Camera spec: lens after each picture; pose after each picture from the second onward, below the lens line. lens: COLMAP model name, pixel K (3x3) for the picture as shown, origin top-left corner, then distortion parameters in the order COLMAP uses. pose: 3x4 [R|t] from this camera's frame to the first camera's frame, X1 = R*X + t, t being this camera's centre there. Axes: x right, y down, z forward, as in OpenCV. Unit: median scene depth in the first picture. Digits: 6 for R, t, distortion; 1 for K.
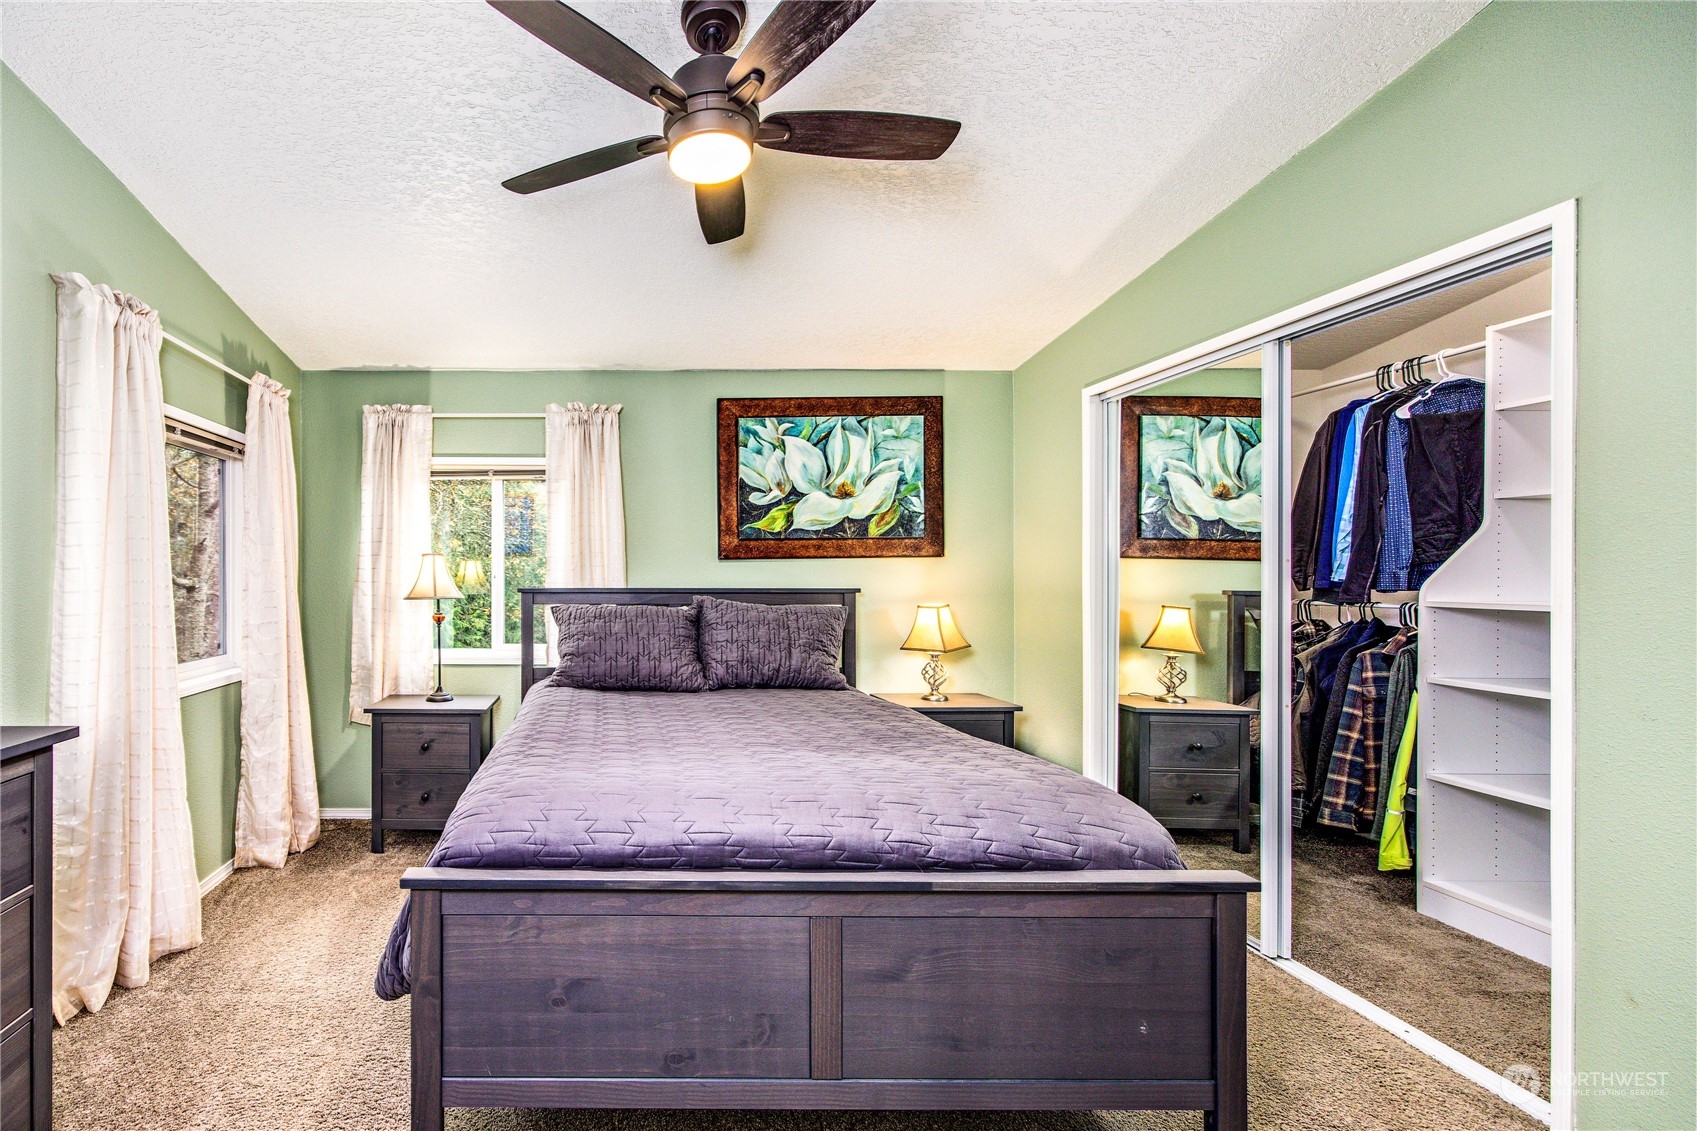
lens RADIAL K [[683.1, 0, 849.9], [0, 683.1, 572.0], [0, 0, 1]] dist [0.007373, 0.000193]
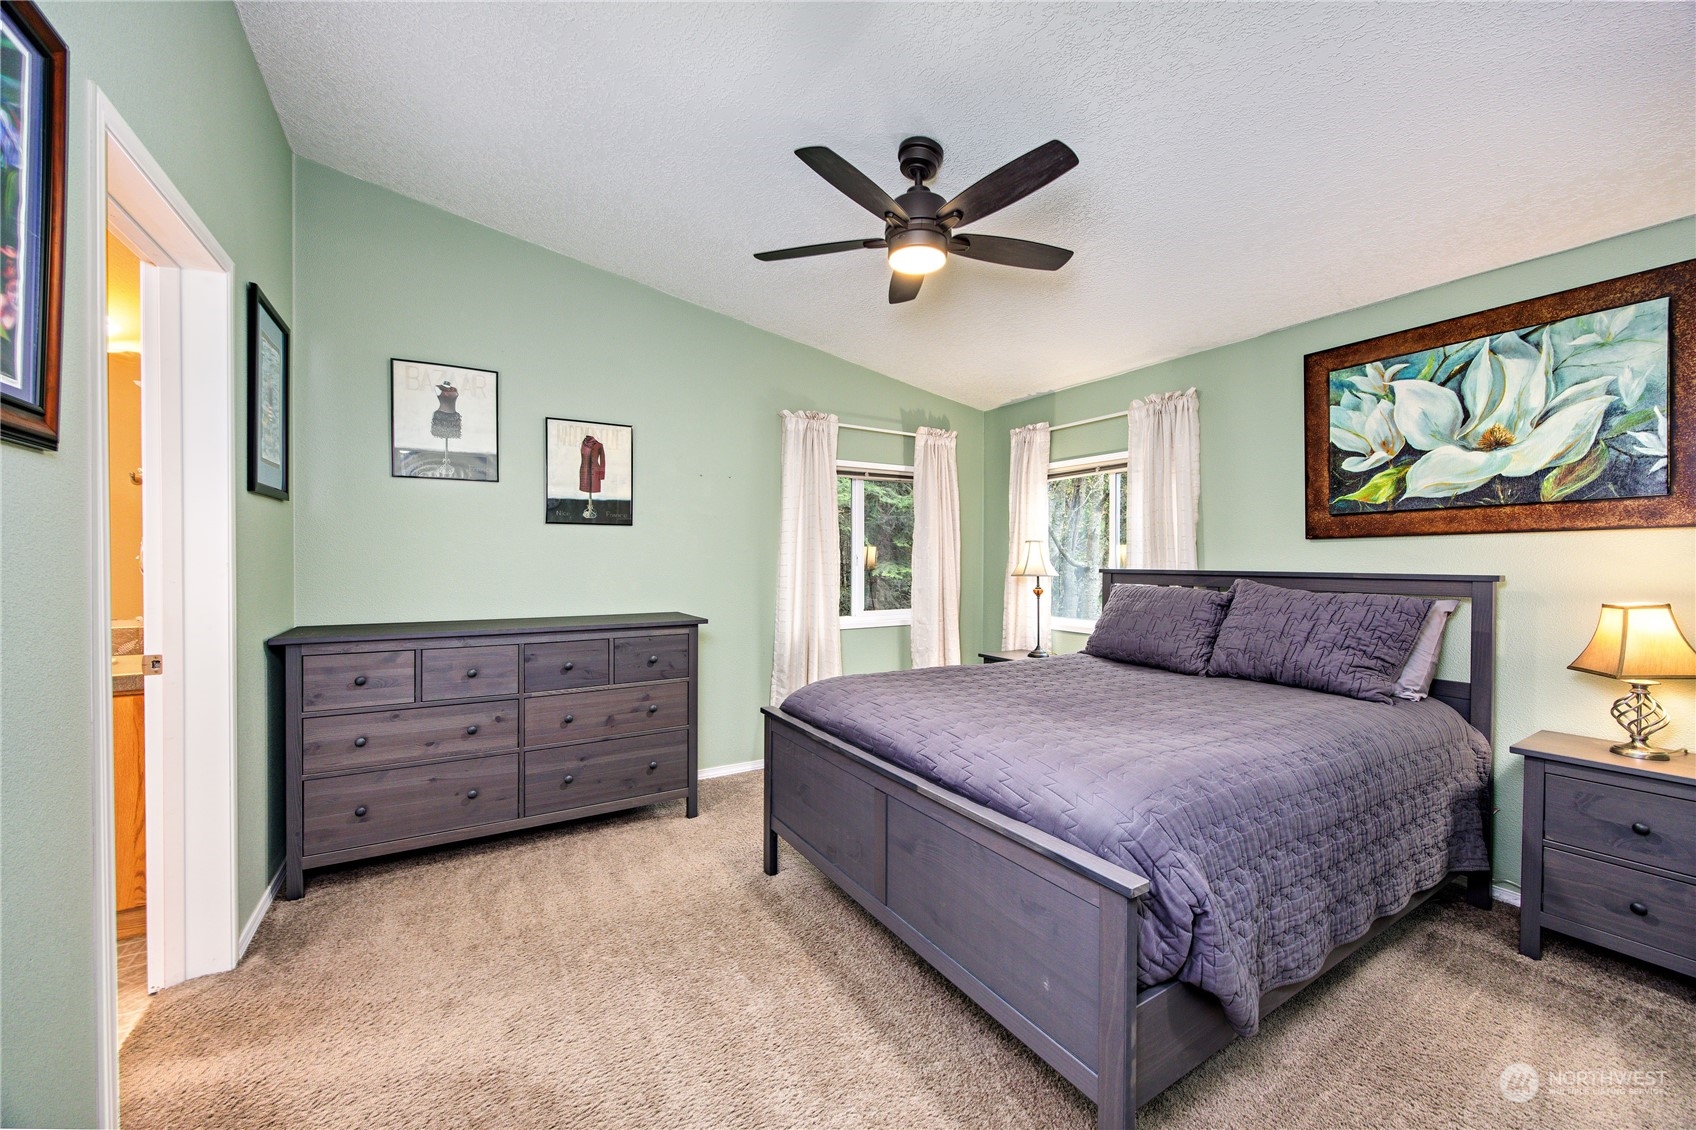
lens RADIAL K [[682.7, 0, 841.7], [0, 682.7, 557.2], [0, 0, 1]] dist [0.007373, 0.000193]
pose [[0.501777, -0.000468, -0.864997, 0.272049], [0.003450, 0.999993, 0.001460, 0.001316], [0.864990, -0.003717, 0.501775, 0.046528]]
